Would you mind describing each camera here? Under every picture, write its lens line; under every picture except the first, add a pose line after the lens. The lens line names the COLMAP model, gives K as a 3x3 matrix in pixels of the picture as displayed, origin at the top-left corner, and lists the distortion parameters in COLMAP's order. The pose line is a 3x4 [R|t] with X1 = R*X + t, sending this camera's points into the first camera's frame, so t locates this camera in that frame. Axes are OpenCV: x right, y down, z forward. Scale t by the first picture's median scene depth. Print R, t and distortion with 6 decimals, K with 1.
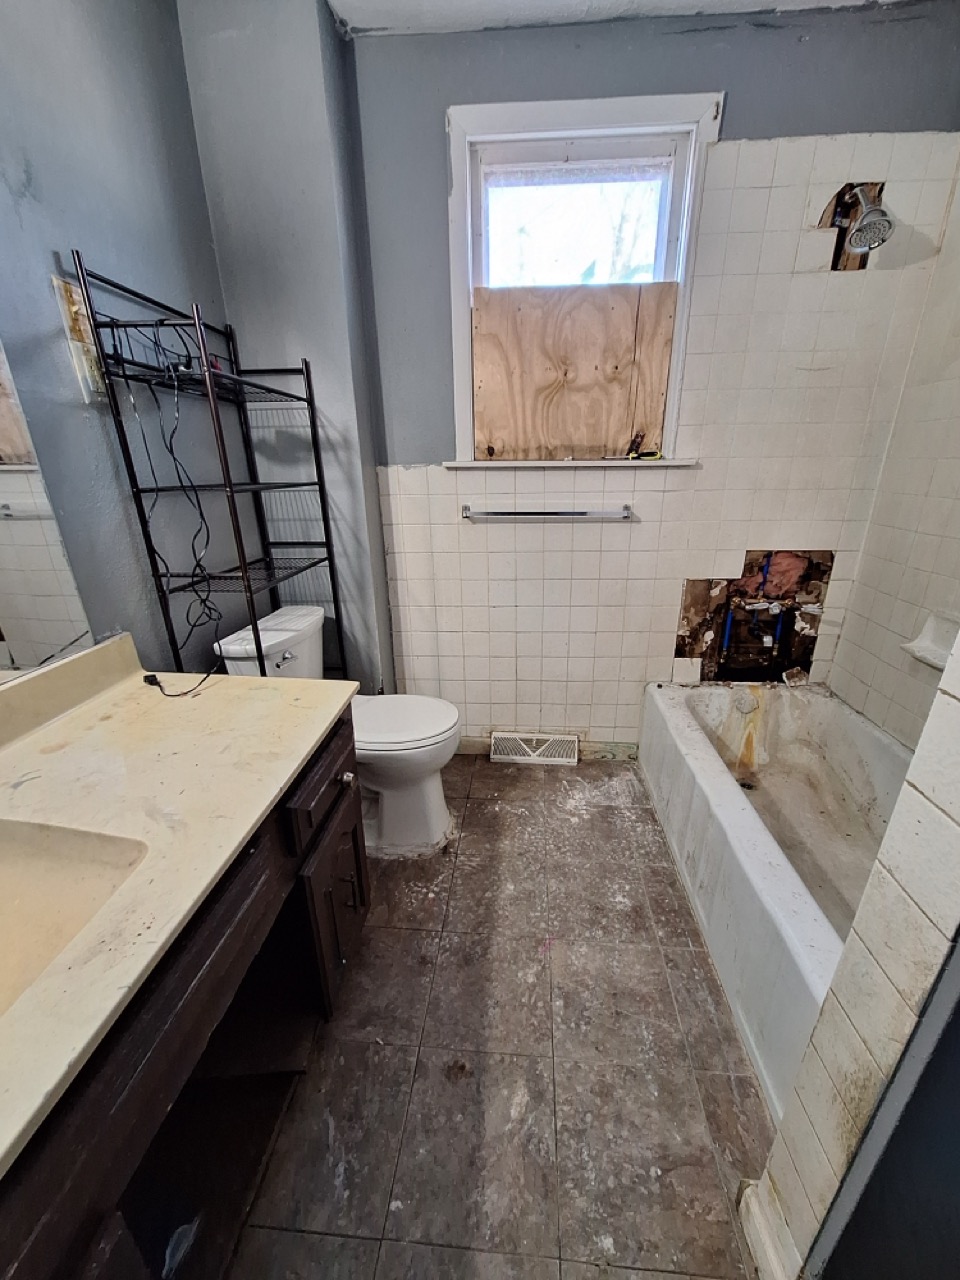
lens RADIAL K [[502.1, 0, 491.2], [0, 502.1, 658.5], [0, 0, 1]] dist [0.005388, -0.002574]
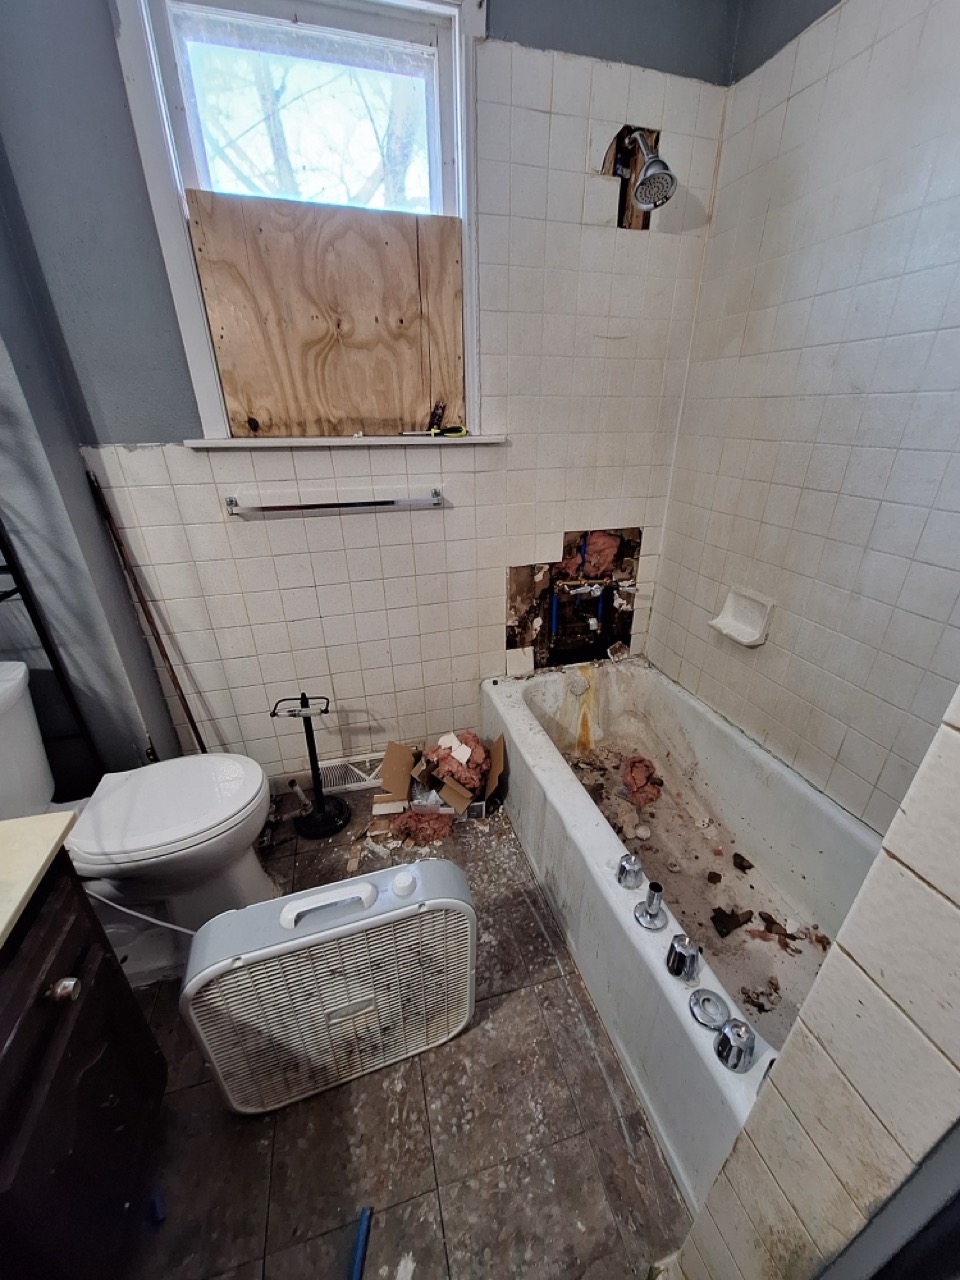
lens RADIAL K [[500.6, 0, 491.6], [0, 500.6, 657.8], [0, 0, 1]] dist [-0.000037, 0.000034]
pose [[0.936759, -0.146709, 0.317740, 0.045432], [0.119397, 0.987395, 0.103902, -0.100653], [-0.328978, -0.059394, 0.942468, 0.145233]]
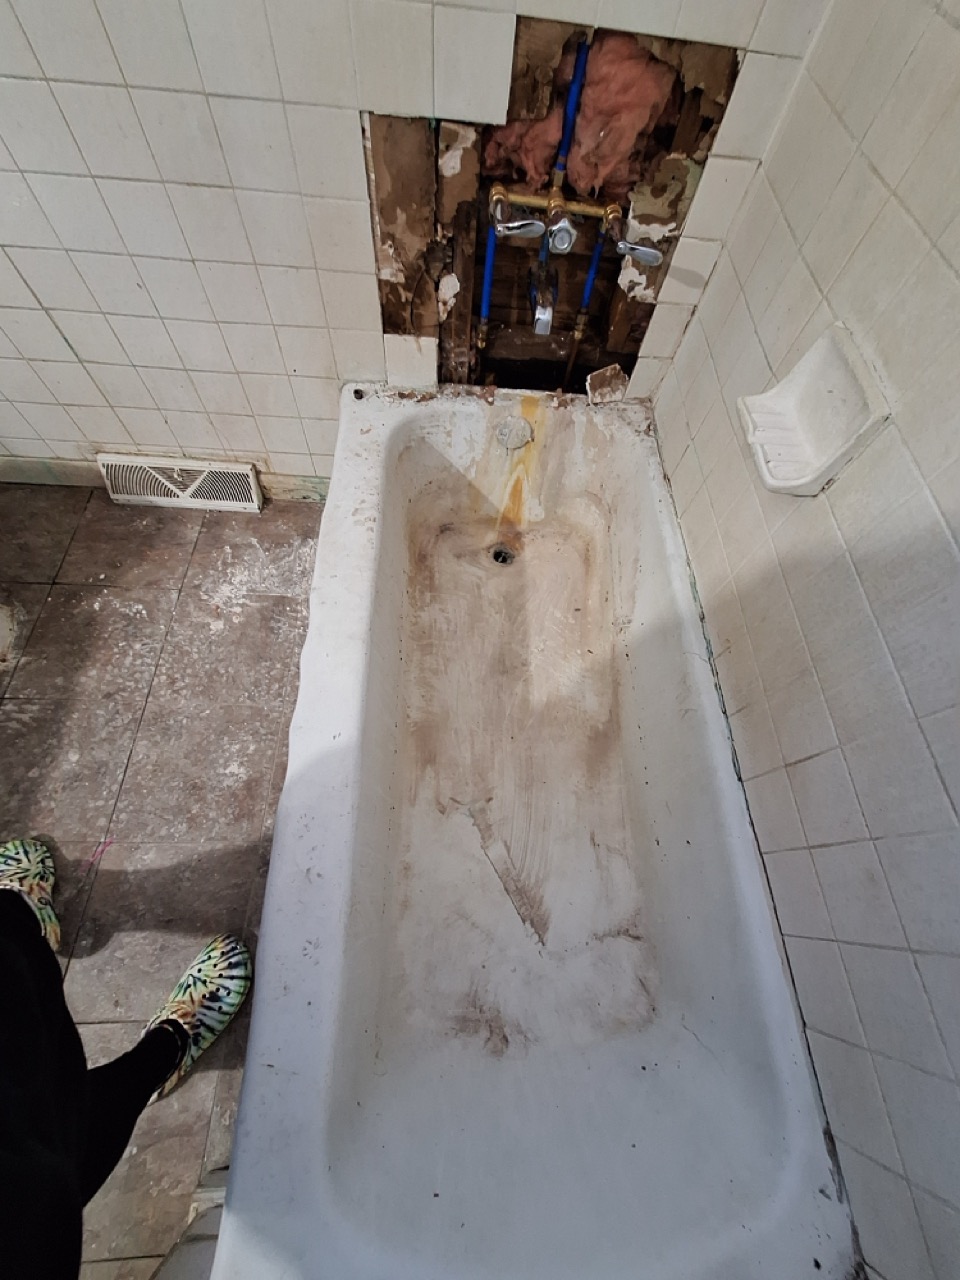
lens RADIAL K [[500.6, 0, 493.2], [0, 500.6, 653.4], [0, 0, 1]] dist [-0.000037, 0.000034]
pose [[0.991172, -0.031024, 0.128904, 0.459610], [-0.066213, 0.726494, 0.683975, -0.136637], [-0.114867, -0.686472, 0.718026, 0.471808]]
